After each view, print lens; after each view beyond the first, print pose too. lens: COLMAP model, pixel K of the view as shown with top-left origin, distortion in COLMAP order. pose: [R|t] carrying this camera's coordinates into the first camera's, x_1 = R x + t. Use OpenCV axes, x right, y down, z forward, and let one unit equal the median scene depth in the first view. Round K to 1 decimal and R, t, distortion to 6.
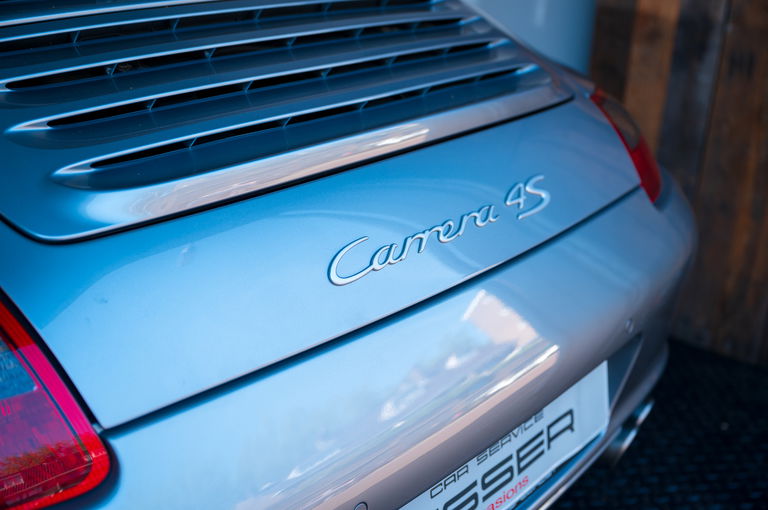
lens RADIAL K [[913.9, 0, 384.0], [0, 913.9, 255.0], [0, 0, 1]] dist [0.002138, 0.002322]
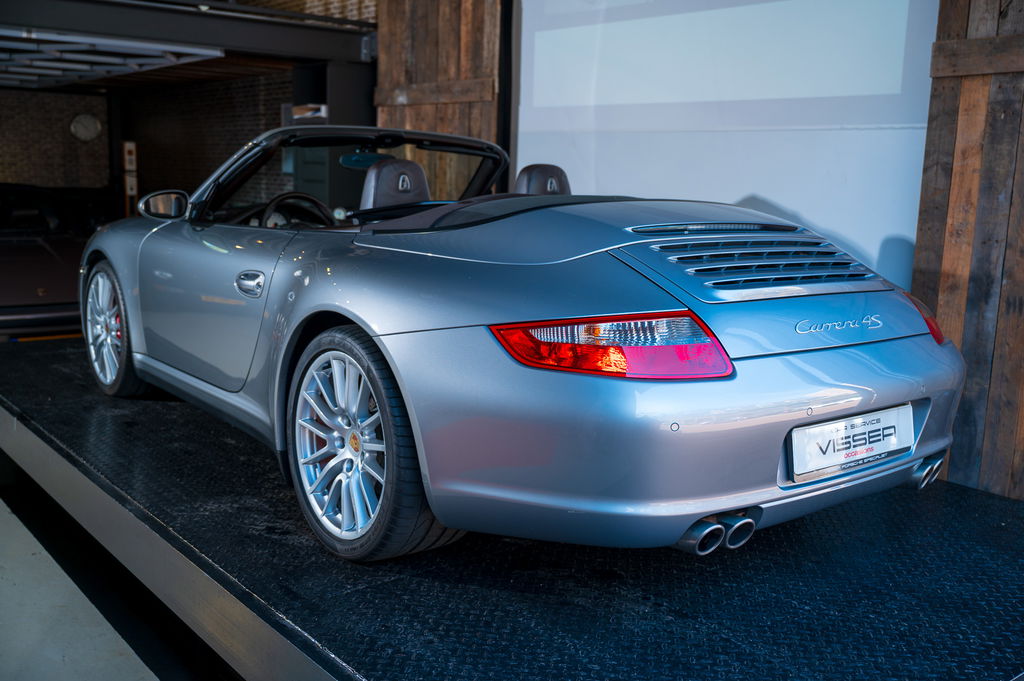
lens RADIAL K [[1002.9, 0, 512.0], [0, 1002.9, 340.5], [0, 0, 1]] dist [0.000023, -0.001160]
pose [[0.984087, 0.032230, -0.174737, -0.251684], [-0.072432, 0.970760, -0.228864, 0.544684], [0.162252, 0.237879, 0.957647, -1.334665]]
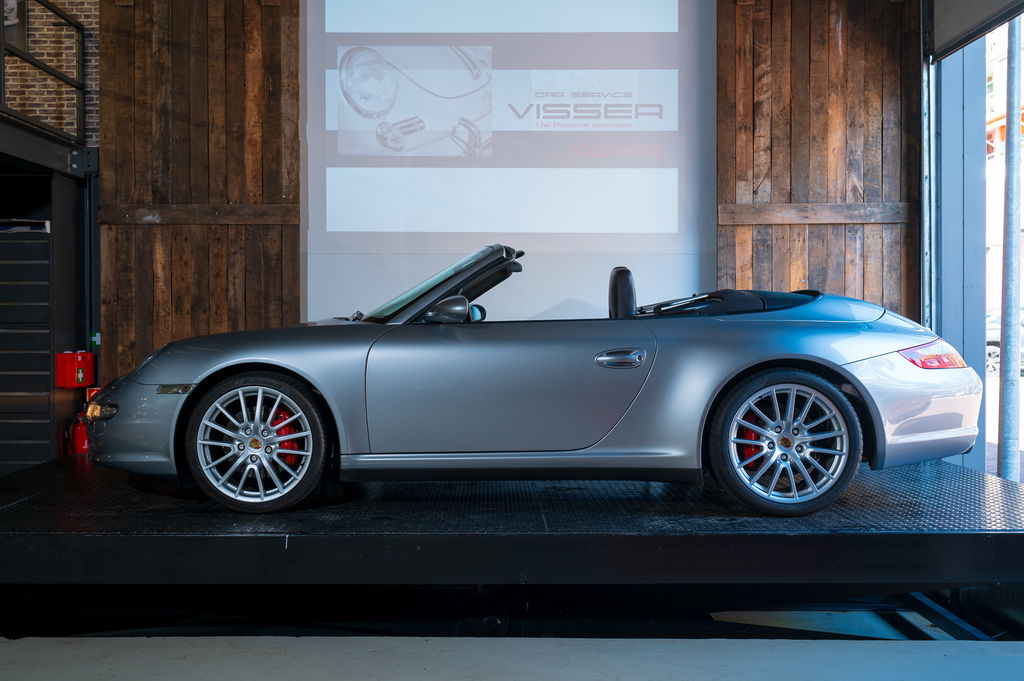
lens RADIAL K [[1002.9, 0, 512.0], [0, 1002.9, 340.5], [0, 0, 1]] dist [0.000023, -0.001160]
pose [[0.752407, -0.042492, 0.657326, -3.980837], [0.277134, 0.925717, -0.257379, 0.575588], [-0.597562, 0.375821, 0.708292, -1.206193]]
